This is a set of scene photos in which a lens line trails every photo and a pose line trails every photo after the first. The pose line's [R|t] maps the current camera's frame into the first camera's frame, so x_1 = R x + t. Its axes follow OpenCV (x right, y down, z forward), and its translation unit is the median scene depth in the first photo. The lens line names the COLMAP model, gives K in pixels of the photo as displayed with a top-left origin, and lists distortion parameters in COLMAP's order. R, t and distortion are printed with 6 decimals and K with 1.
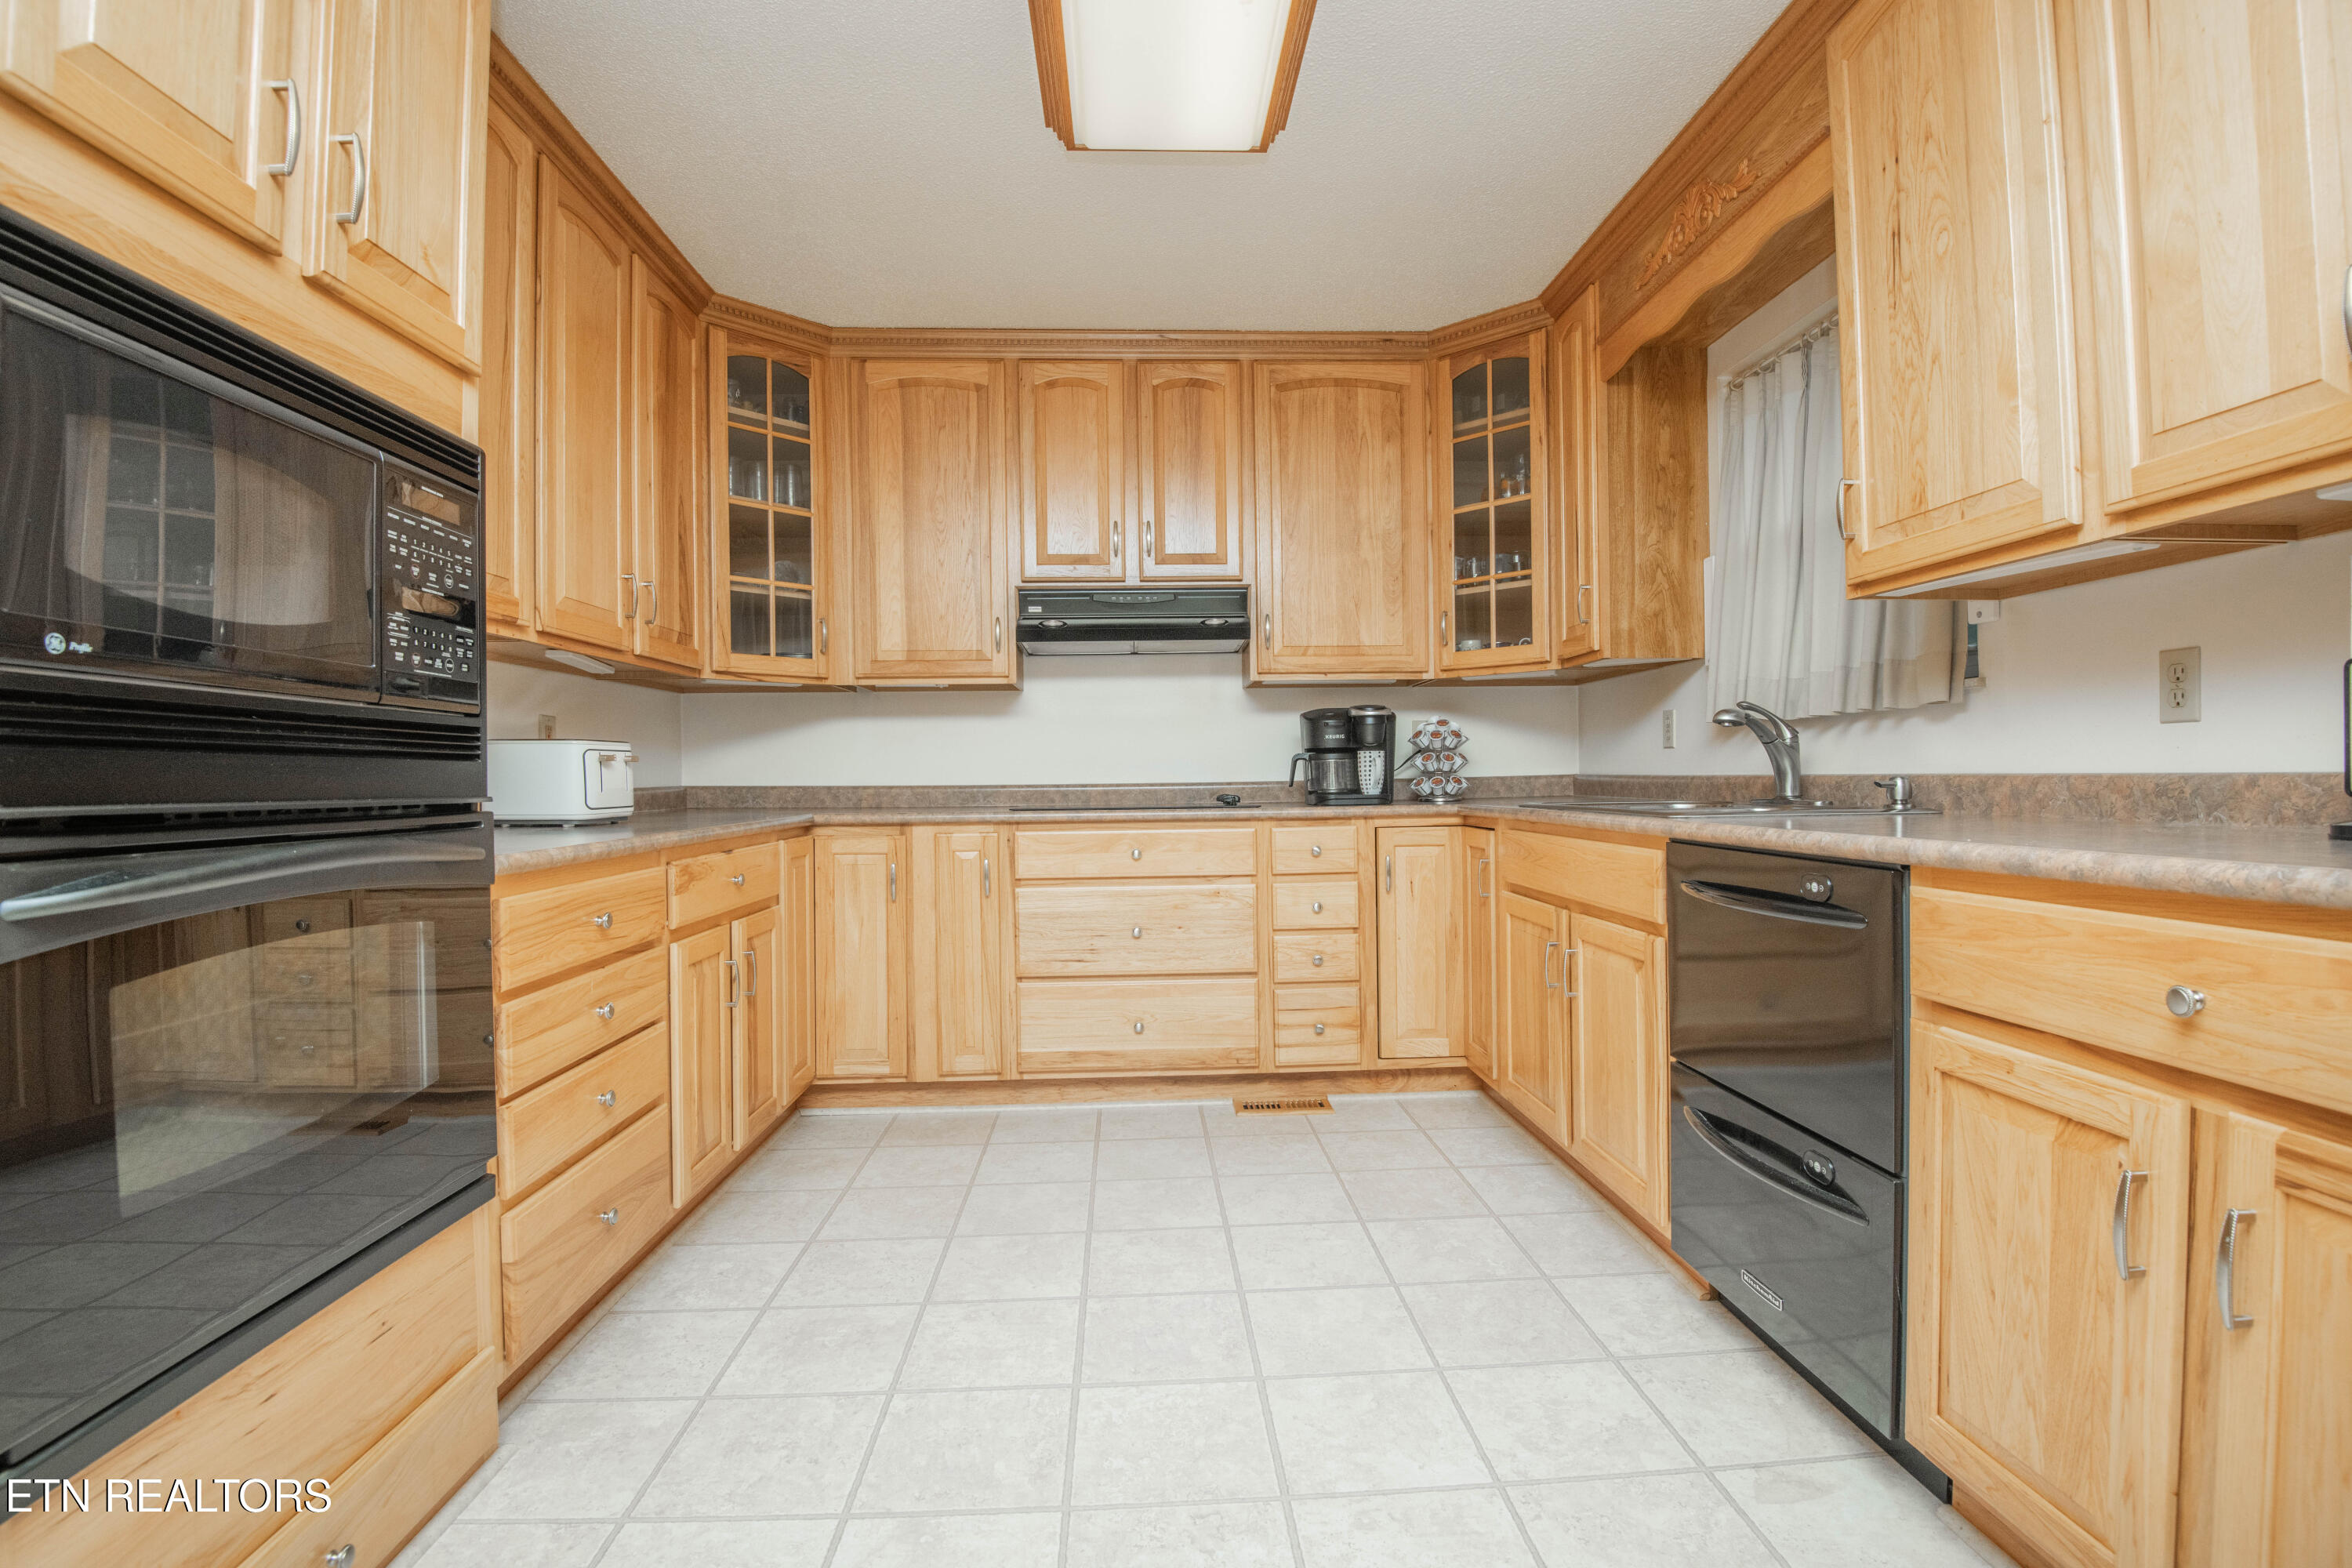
lens RADIAL K [[1086.6, 0, 1182.7], [0, 1086.6, 782.6], [0, 0, 1]] dist [-0.008198, -0.024989]
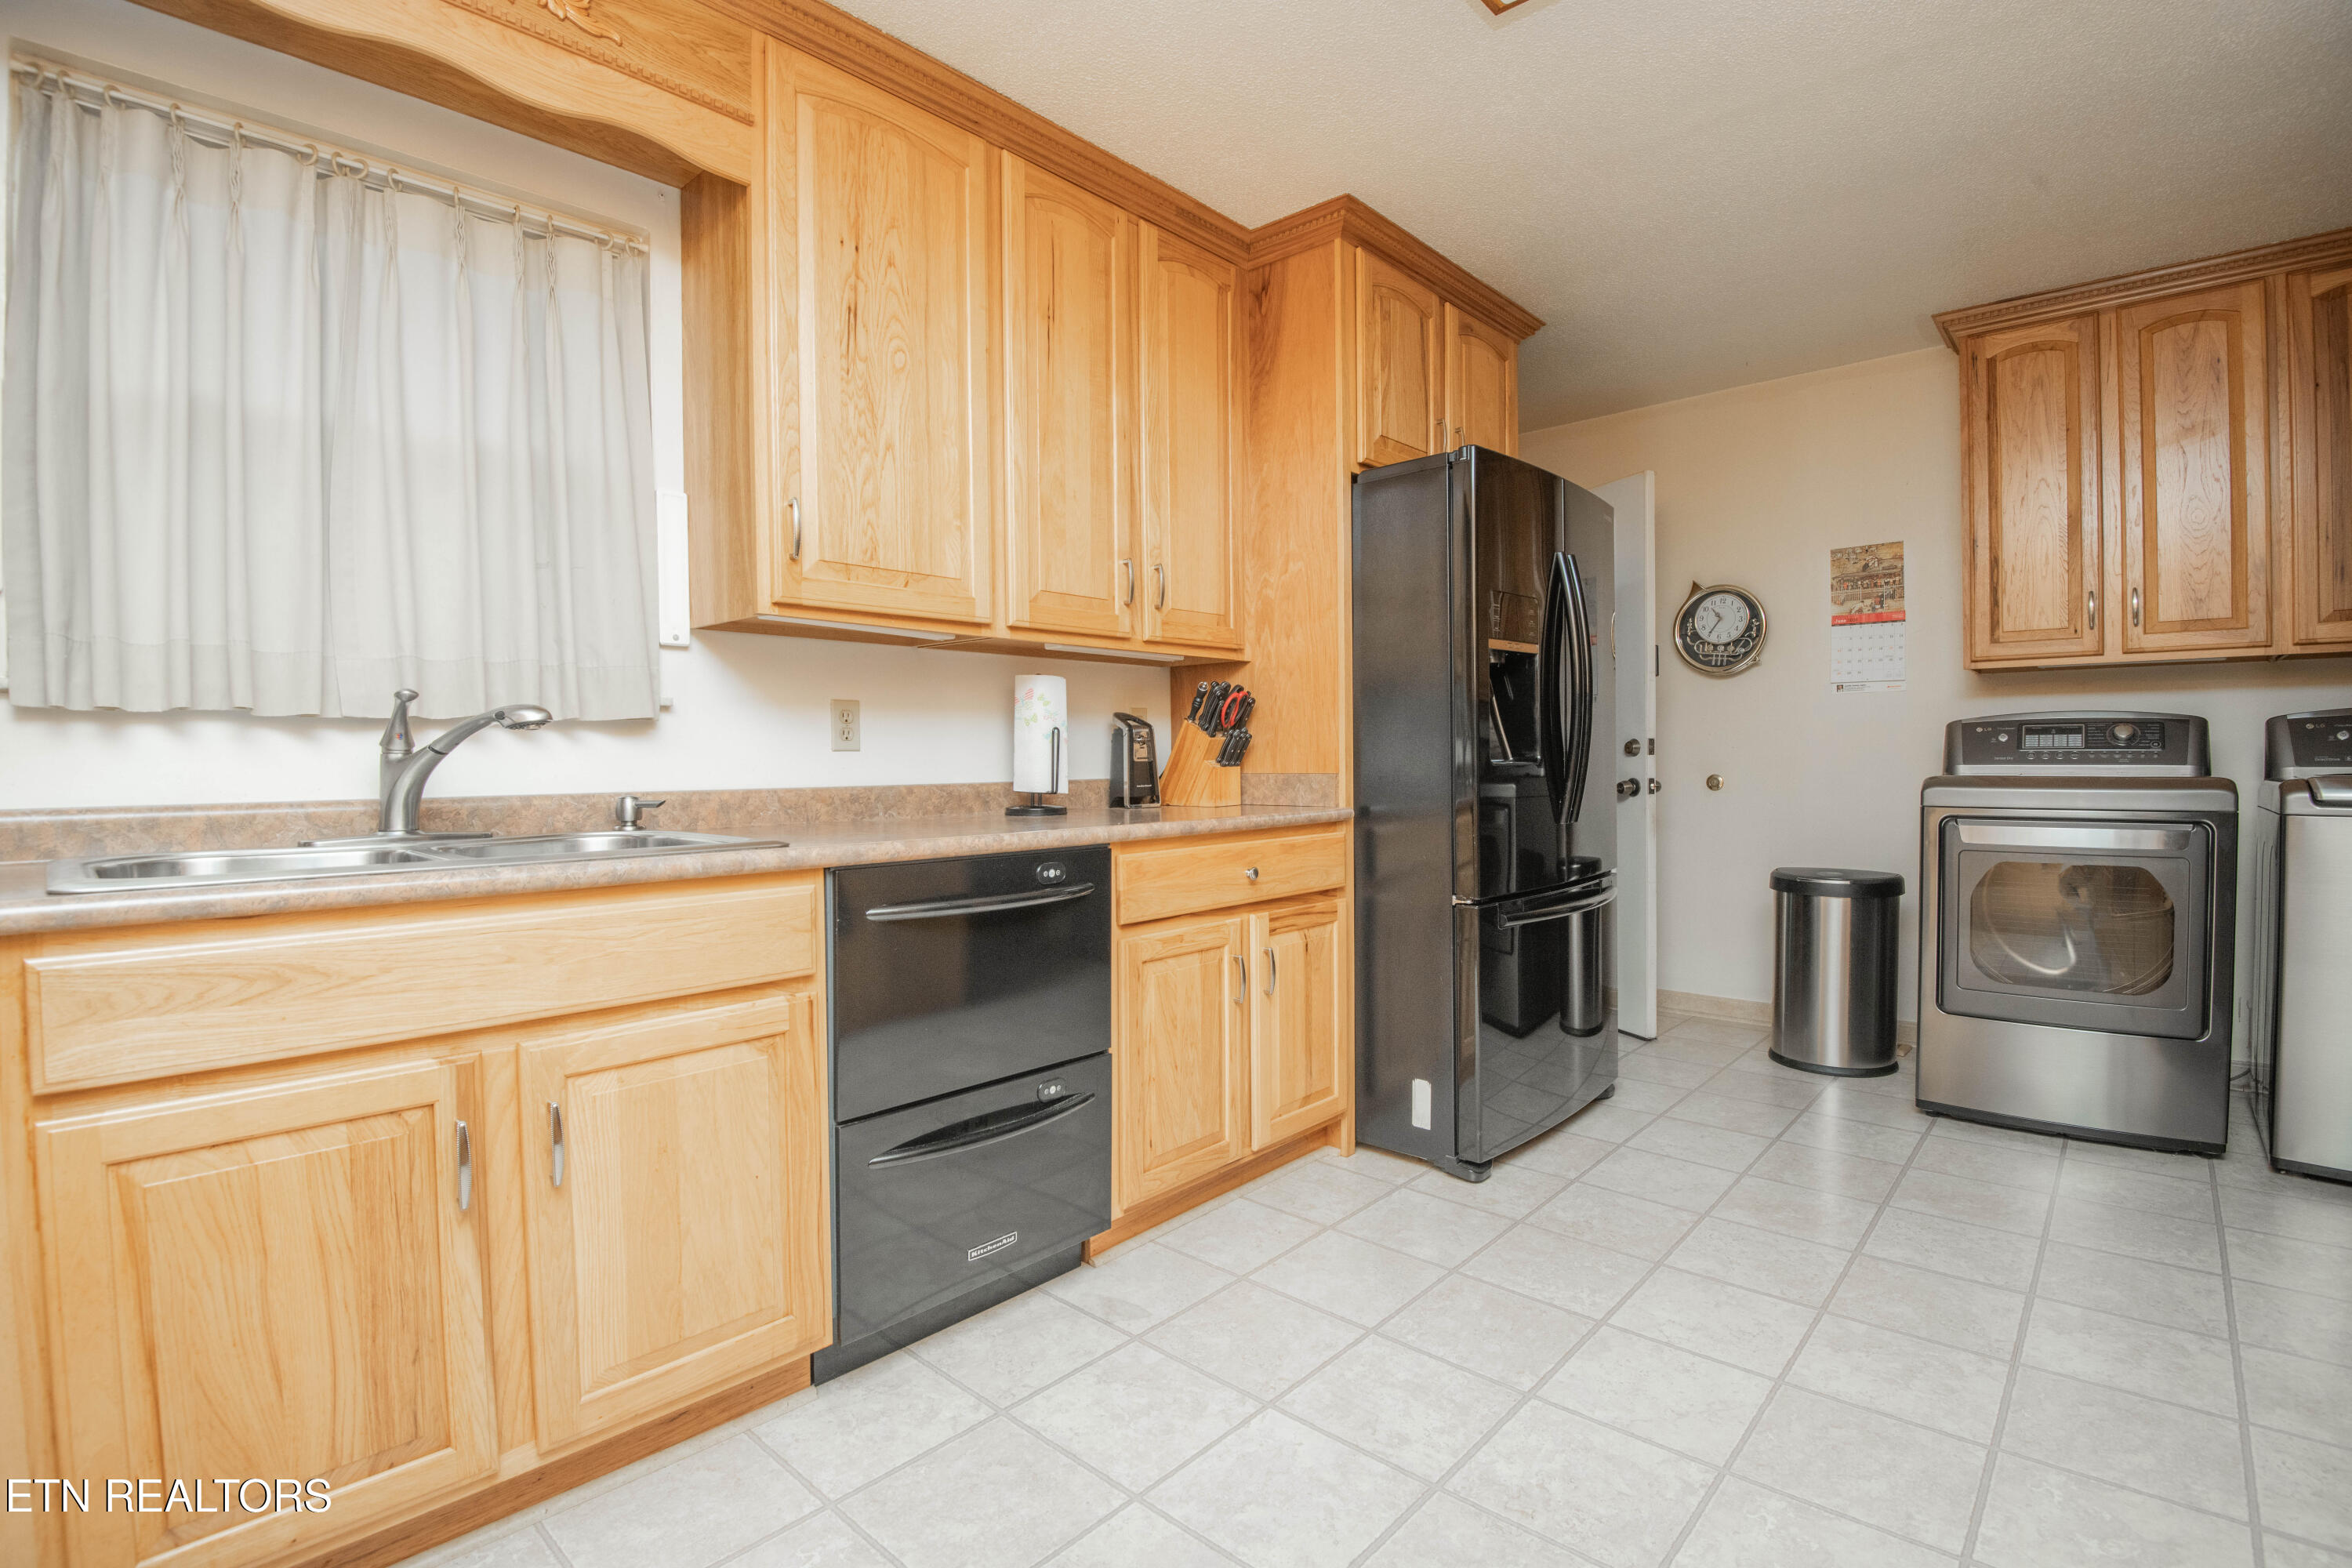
lens RADIAL K [[1090.7, 0, 1183.5], [0, 1090.7, 781.2], [0, 0, 1]] dist [-0.024807, -0.010465]
pose [[-0.705827, 0.005116, 0.708366, -0.217522], [0.022043, 0.999648, 0.014744, -0.013999], [-0.708041, 0.026021, -0.705692, 0.878580]]
